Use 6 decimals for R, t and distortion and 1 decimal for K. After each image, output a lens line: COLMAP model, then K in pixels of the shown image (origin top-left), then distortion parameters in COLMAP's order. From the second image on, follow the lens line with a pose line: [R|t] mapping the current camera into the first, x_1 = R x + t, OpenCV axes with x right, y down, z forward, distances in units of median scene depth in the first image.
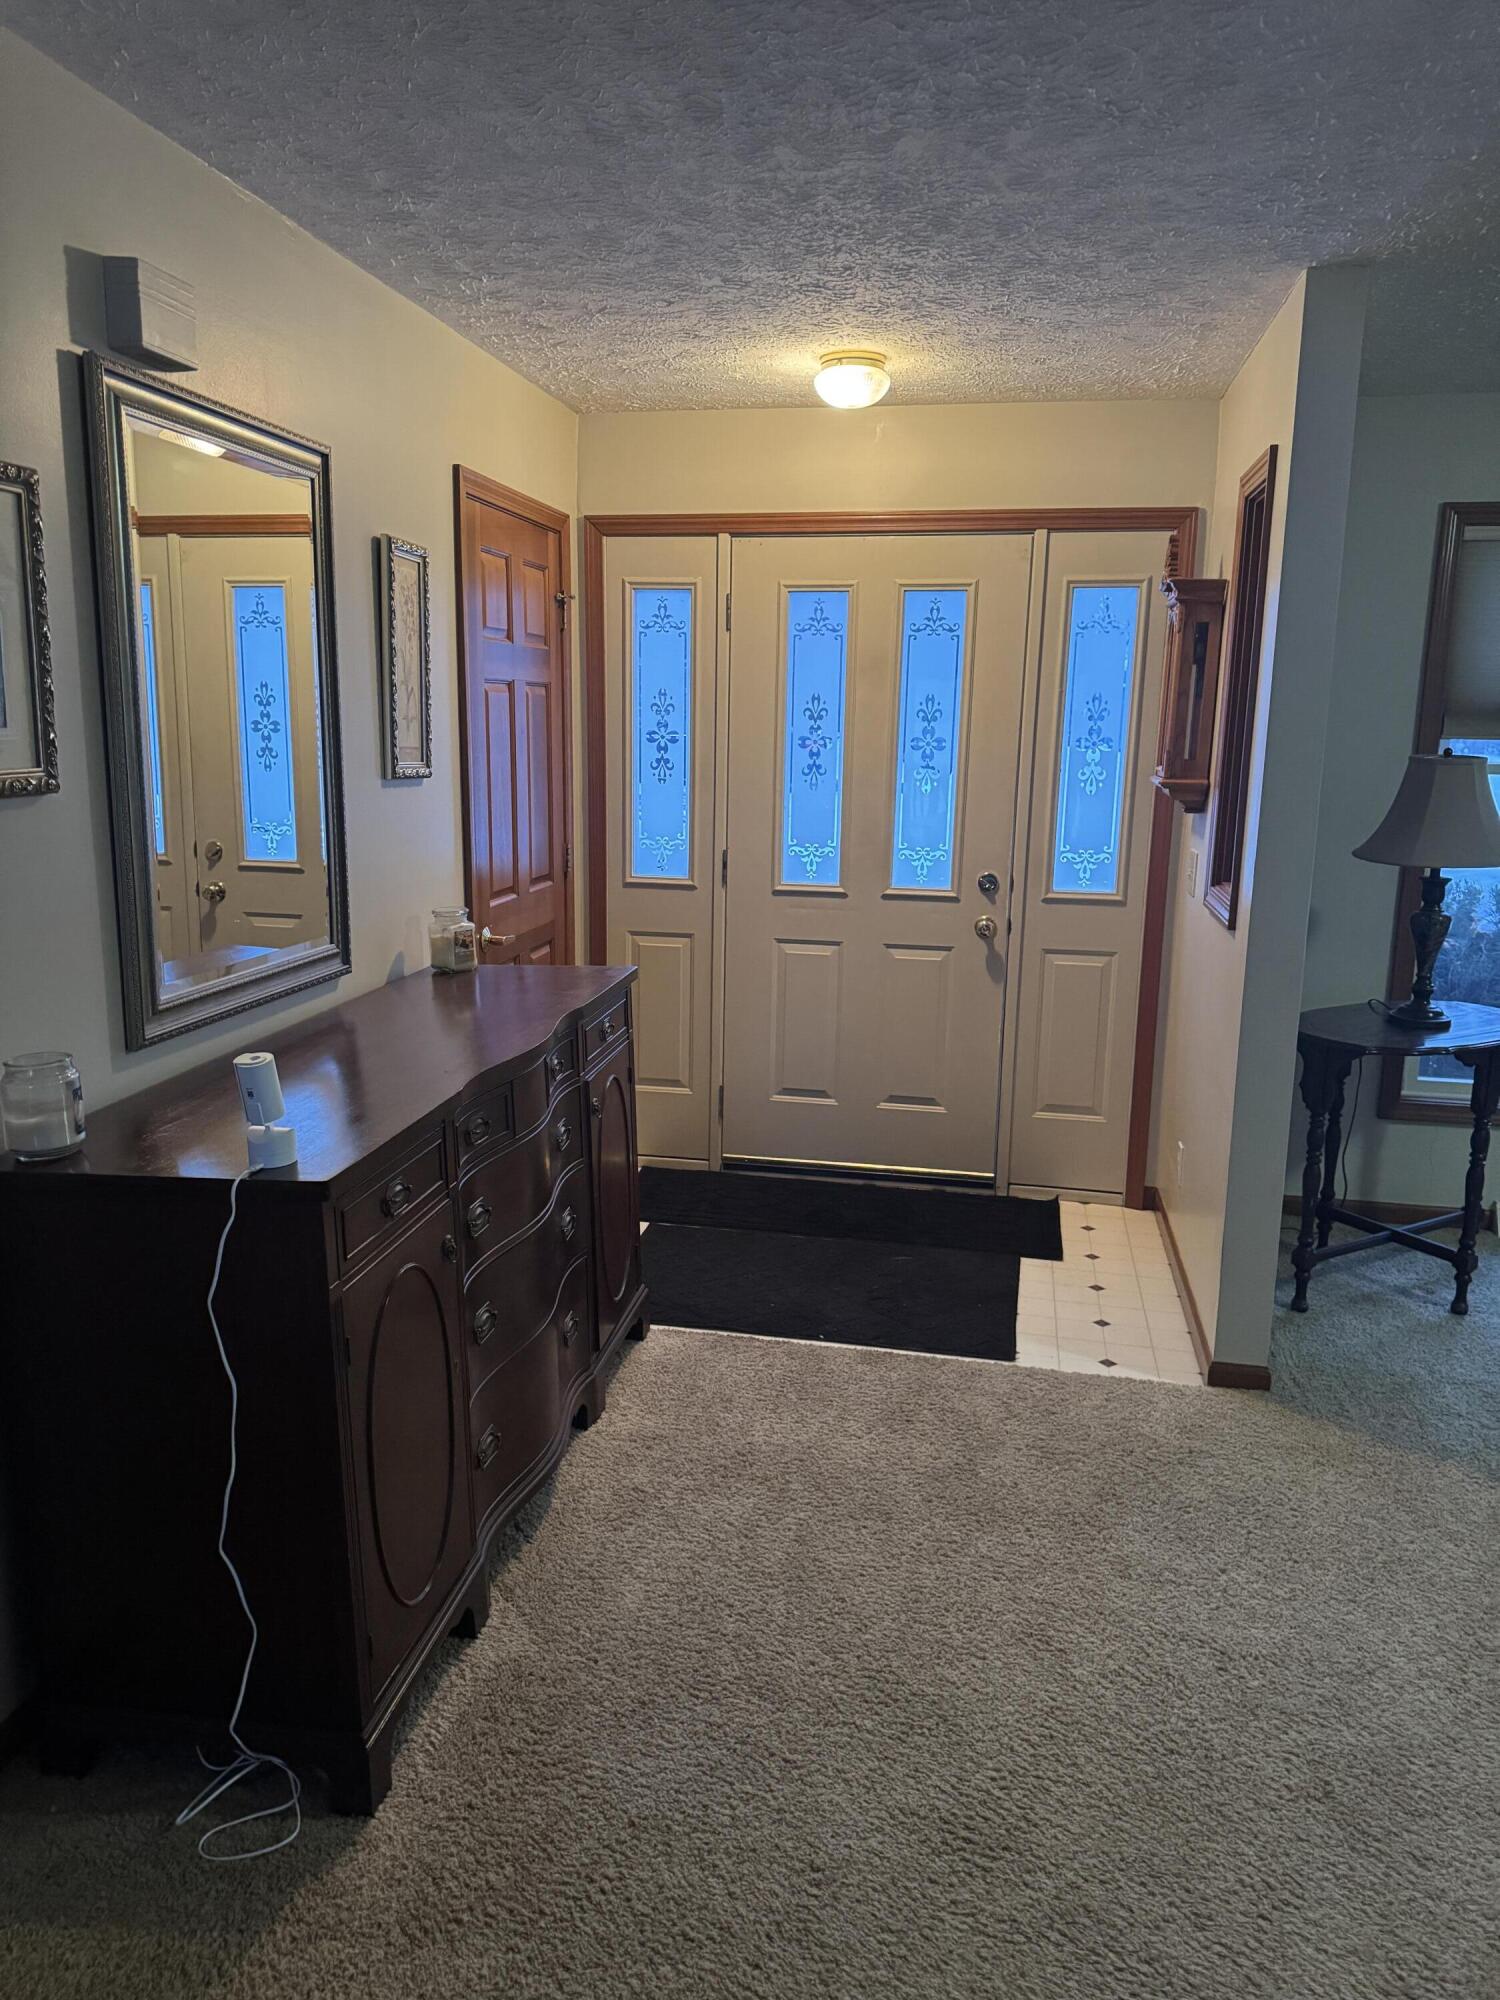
lens RADIAL K [[1429.2, 0, 750.0], [0, 1429.2, 1000.0], [0, 0, 1]] dist [0.086768, -0.064100]
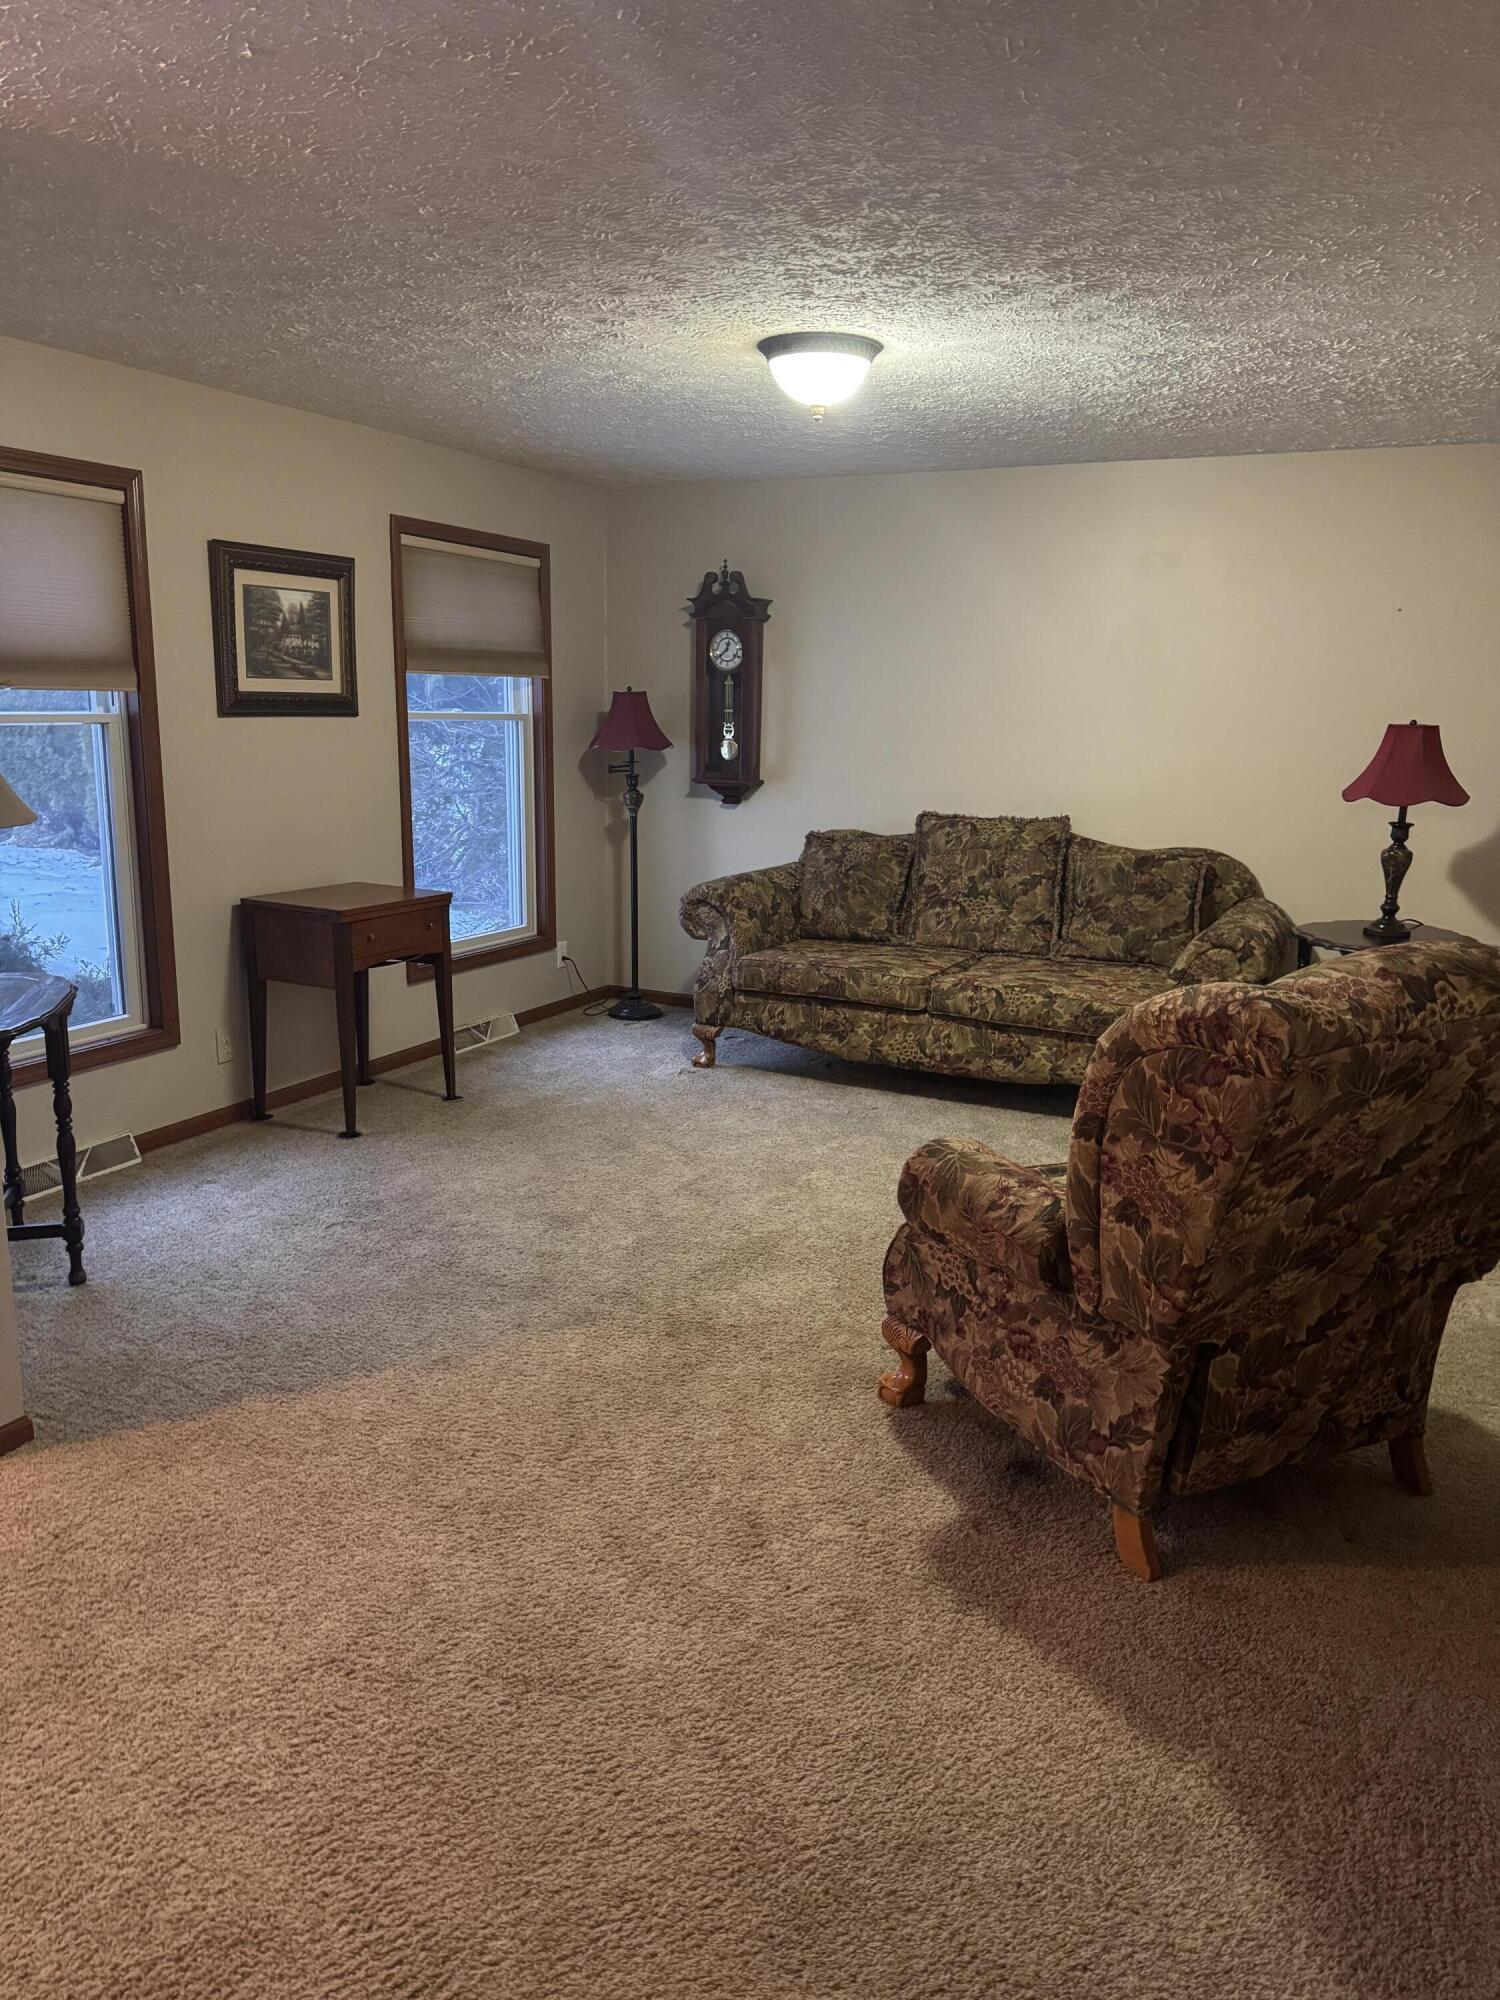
lens RADIAL K [[1429.2, 0, 750.0], [0, 1429.2, 1000.0], [0, 0, 1]] dist [0.086768, -0.064100]
pose [[0.268529, -0.203618, 0.941505, -0.477199], [0.164189, 0.972776, 0.163552, -0.094588], [-0.949175, 0.110666, 0.294651, 0.488459]]
